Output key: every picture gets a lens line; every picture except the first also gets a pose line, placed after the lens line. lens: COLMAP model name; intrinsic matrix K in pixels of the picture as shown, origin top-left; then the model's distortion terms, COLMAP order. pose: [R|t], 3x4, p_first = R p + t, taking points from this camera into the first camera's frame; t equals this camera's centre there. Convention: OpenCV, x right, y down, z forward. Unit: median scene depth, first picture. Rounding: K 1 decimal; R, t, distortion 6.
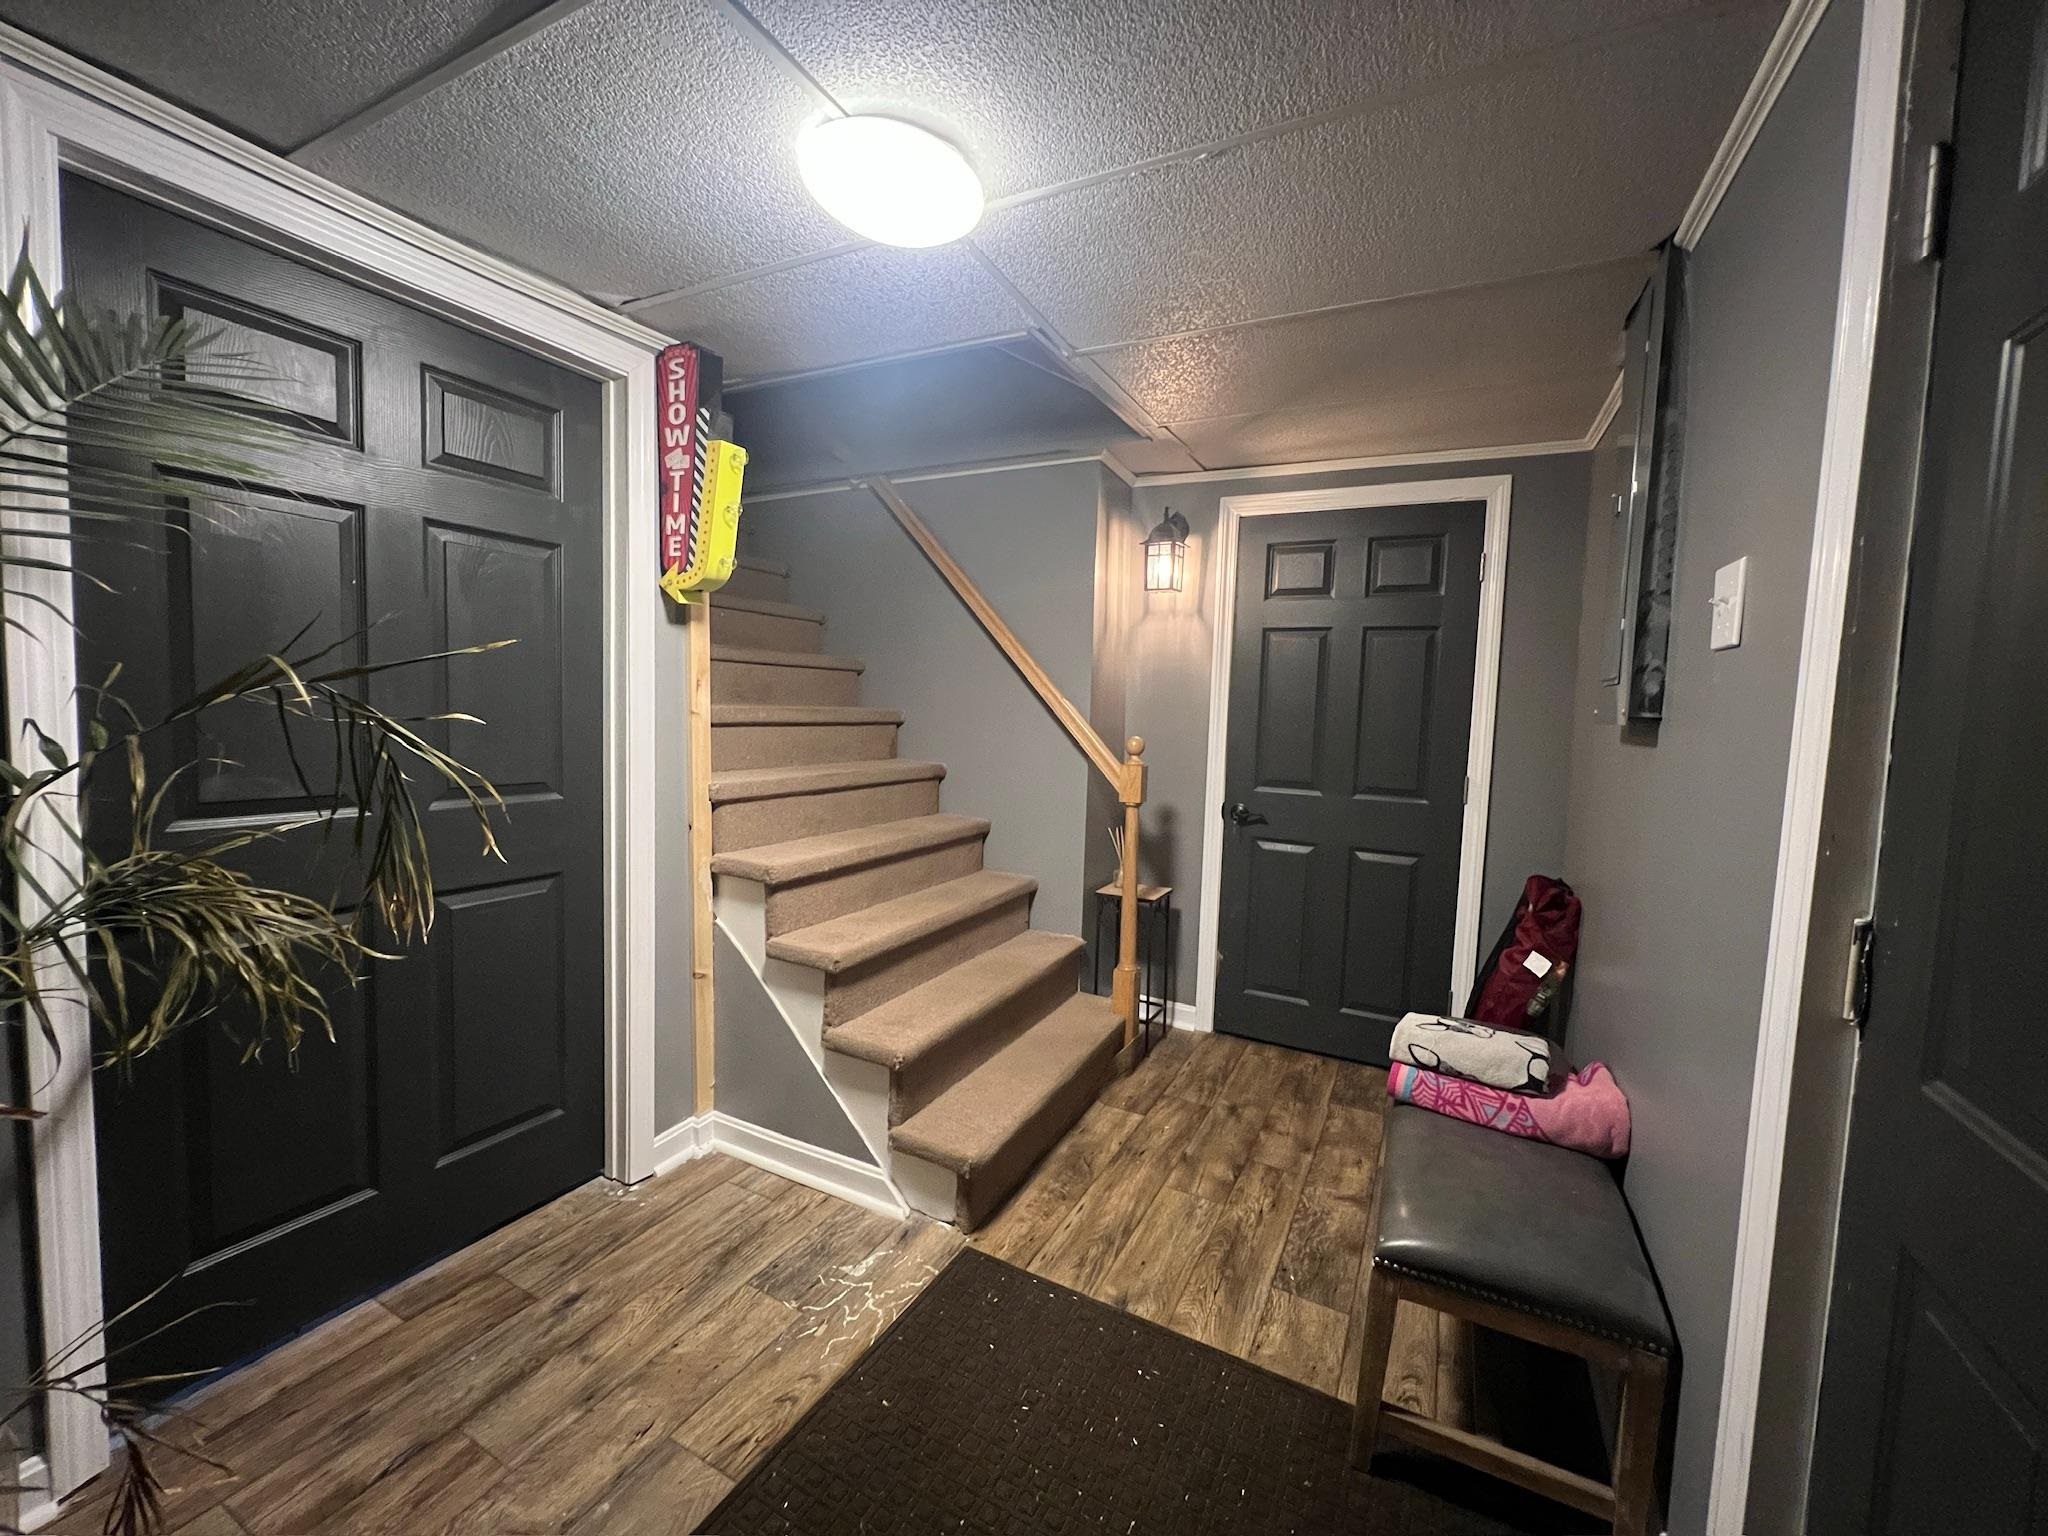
lens RADIAL K [[825.0, 0, 1018.9], [0, 825.0, 762.8], [0, 0, 1]] dist [-0.003415, -0.000265]
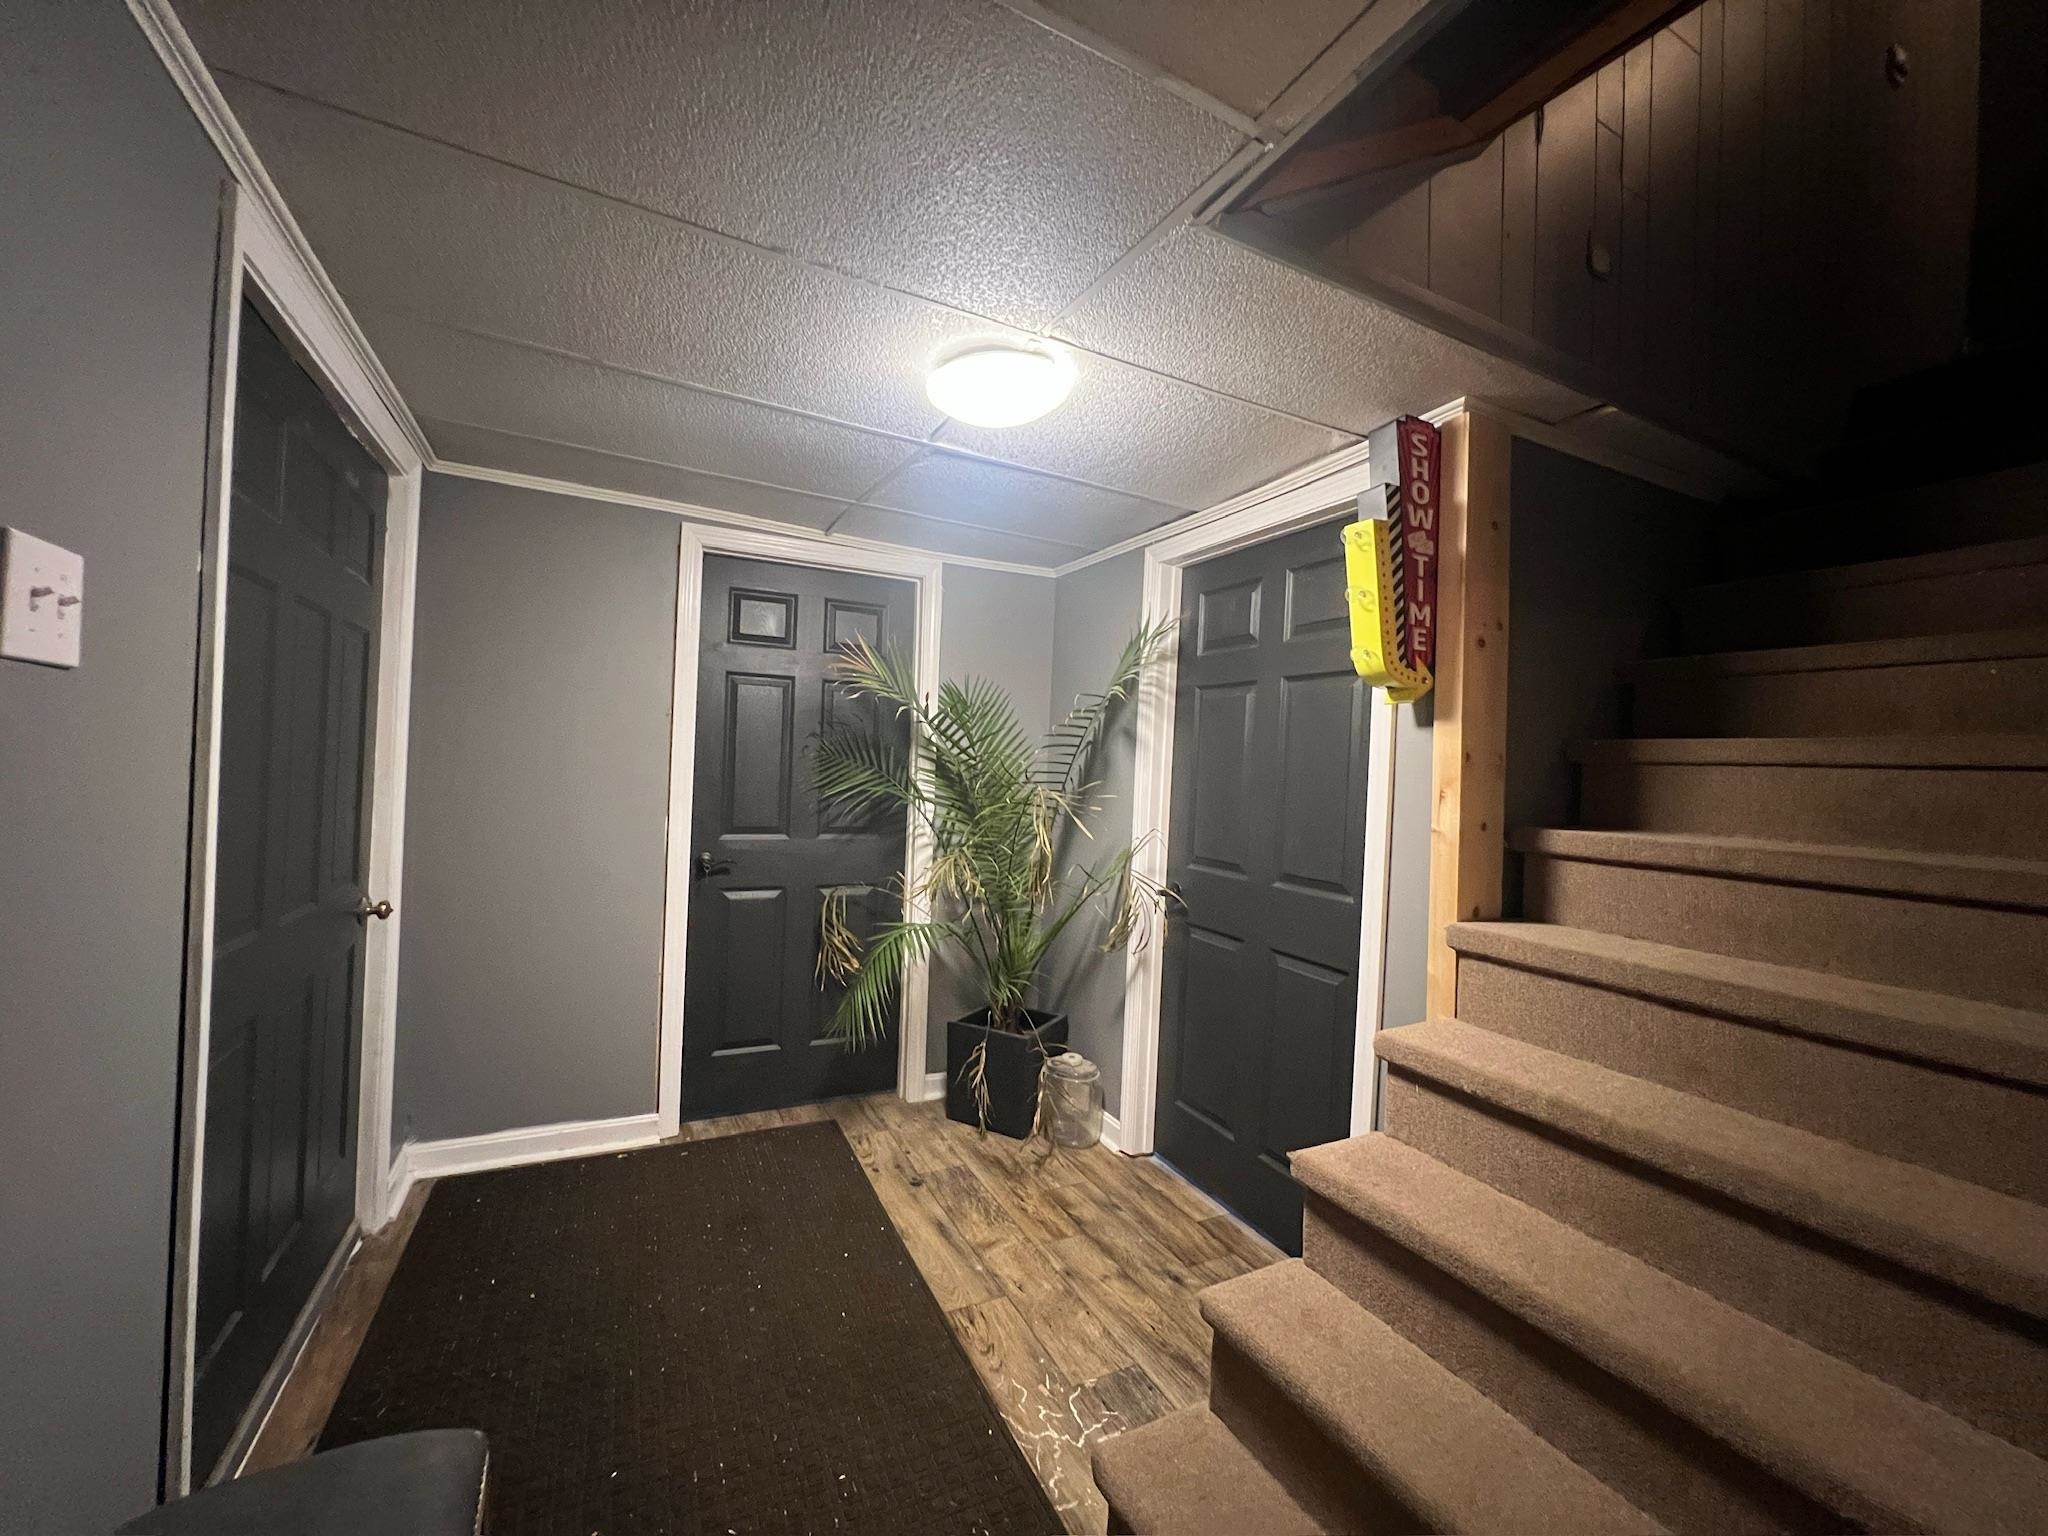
lens RADIAL K [[825.0, 0, 1018.9], [0, 825.0, 762.8], [0, 0, 1]] dist [-0.003415, -0.000265]
pose [[-0.582671, -0.062561, -0.810297, 0.558630], [-0.121830, 0.992490, 0.010978, -0.093037], [0.803525, 0.105115, -0.585917, 1.238169]]
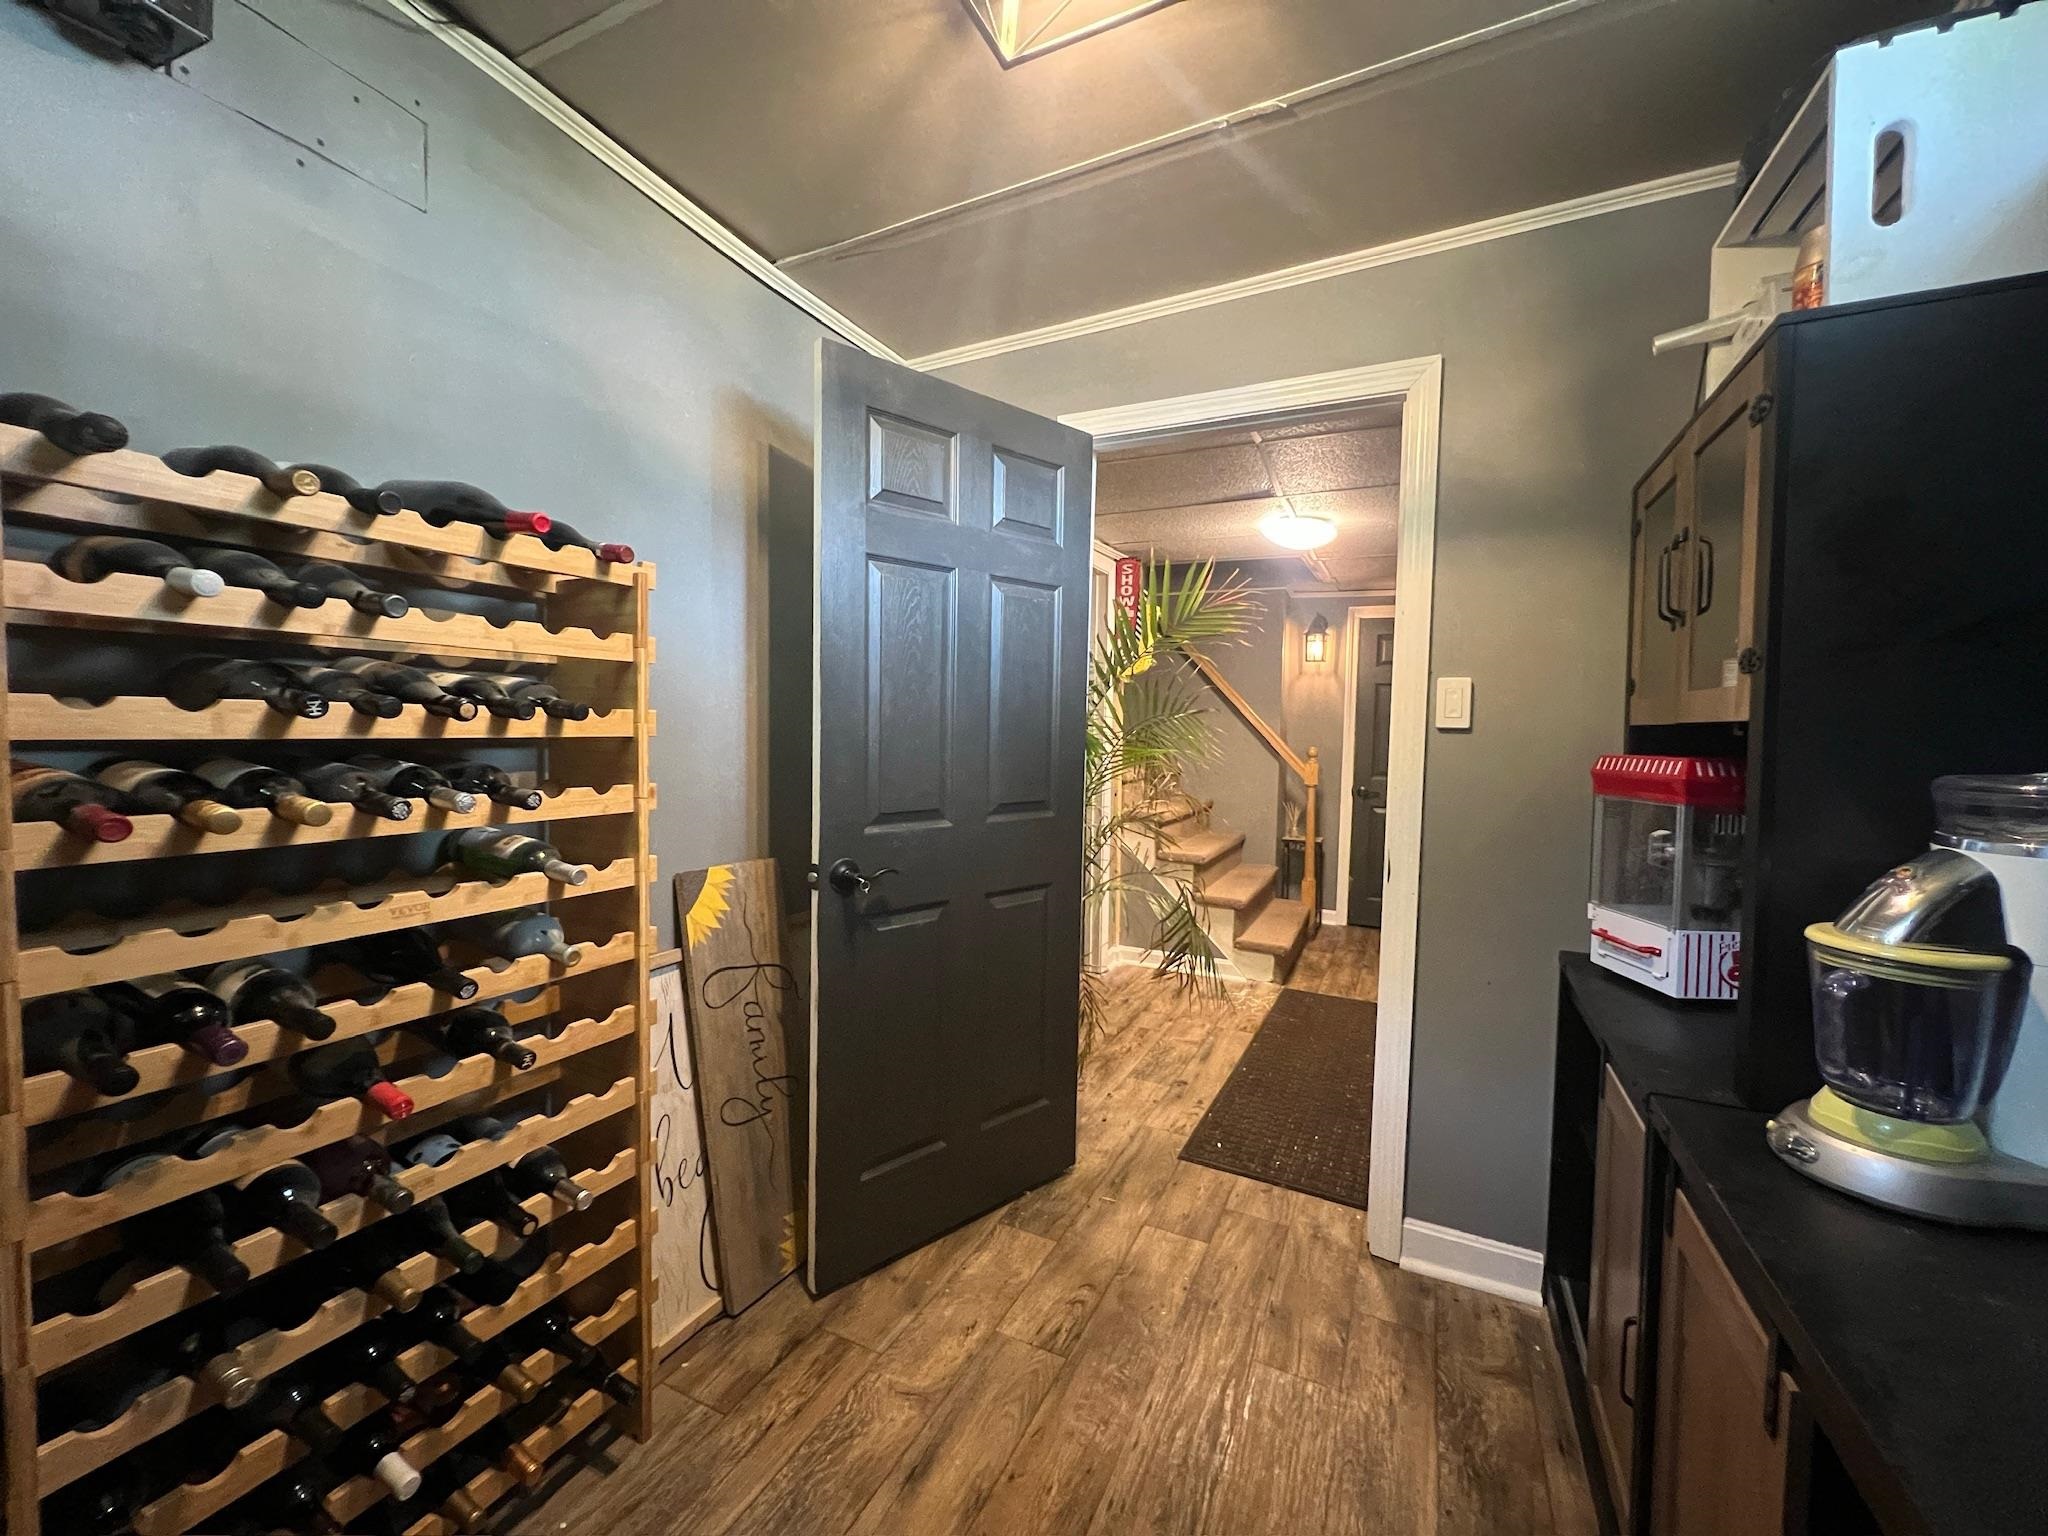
lens RADIAL K [[825.0, 0, 1018.9], [0, 825.0, 762.8], [0, 0, 1]] dist [-0.003415, -0.000265]
pose [[0.999447, -0.017536, 0.028266, -0.748669], [0.018506, 0.999236, -0.034415, 0.073513], [-0.027641, 0.034919, 0.999008, -1.034729]]
